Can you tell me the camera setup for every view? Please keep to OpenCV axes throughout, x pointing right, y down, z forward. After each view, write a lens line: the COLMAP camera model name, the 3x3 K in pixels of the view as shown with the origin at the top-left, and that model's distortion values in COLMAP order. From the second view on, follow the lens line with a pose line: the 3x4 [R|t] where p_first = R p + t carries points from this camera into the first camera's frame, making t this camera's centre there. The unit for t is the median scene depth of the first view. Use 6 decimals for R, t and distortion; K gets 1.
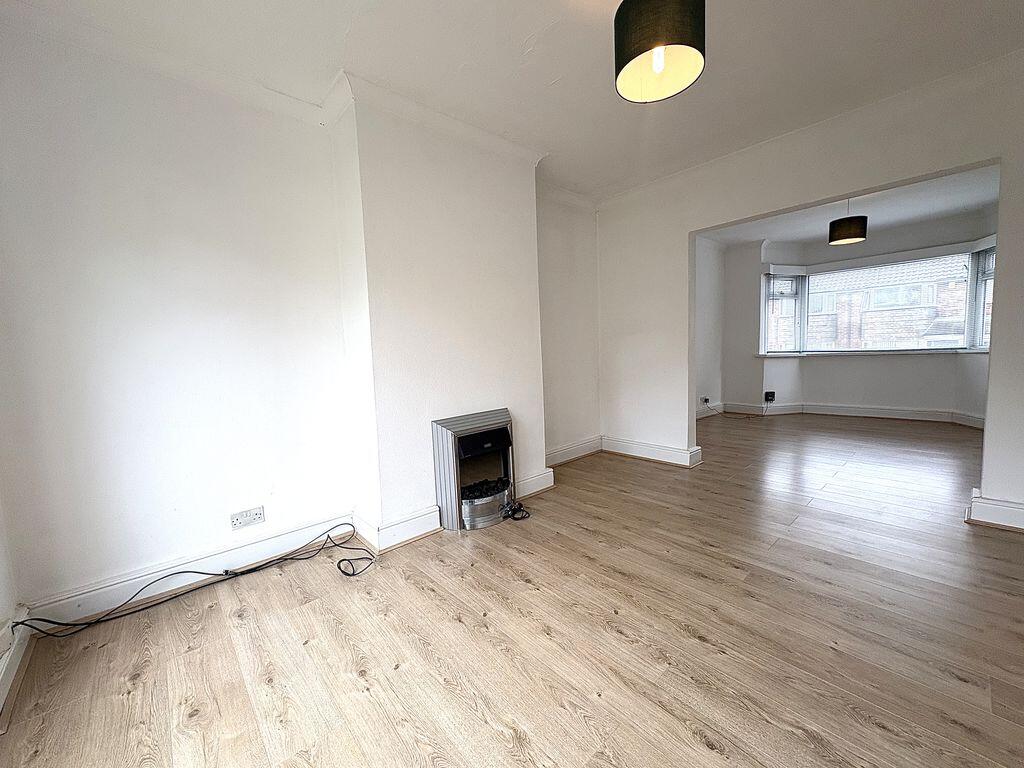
lens RADIAL K [[412.2, 0, 510.2], [0, 412.2, 382.7], [0, 0, 1]] dist [-0.001116, -0.000155]
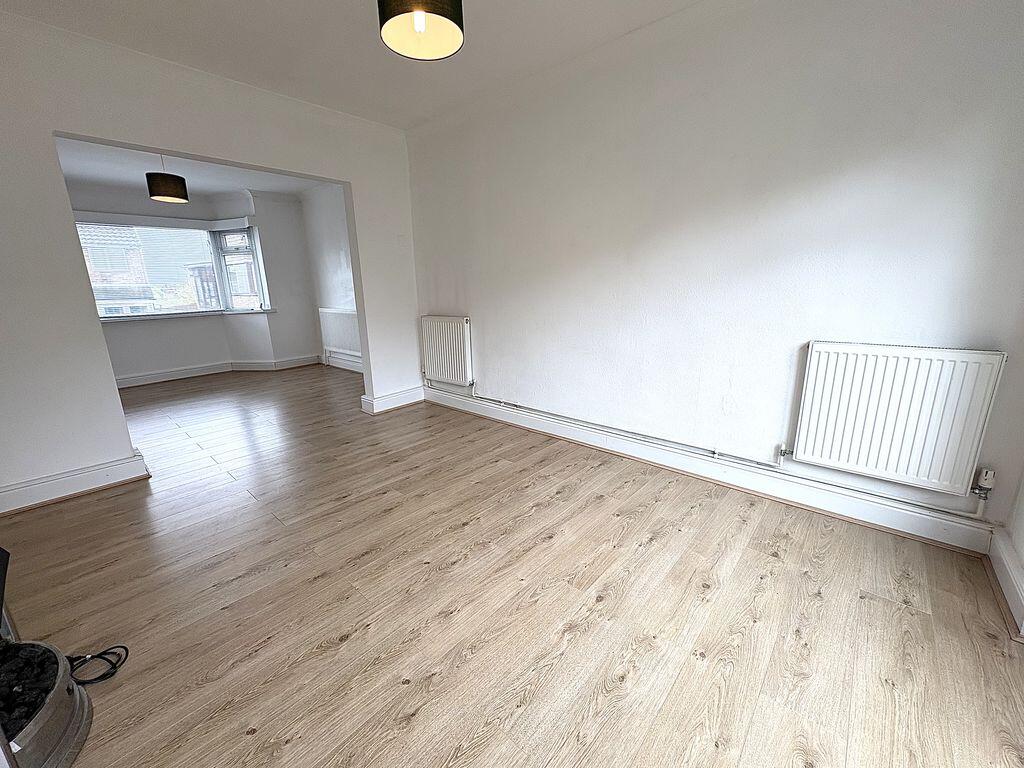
lens RADIAL K [[412.2, 0, 511.7], [0, 412.2, 385.7], [0, 0, 1]] dist [-0.001116, -0.000155]
pose [[-0.127532, -0.193172, 0.972841, -0.641005], [0.110155, 0.972024, 0.207450, -0.065922], [-0.985699, 0.133620, -0.102685, 0.769243]]
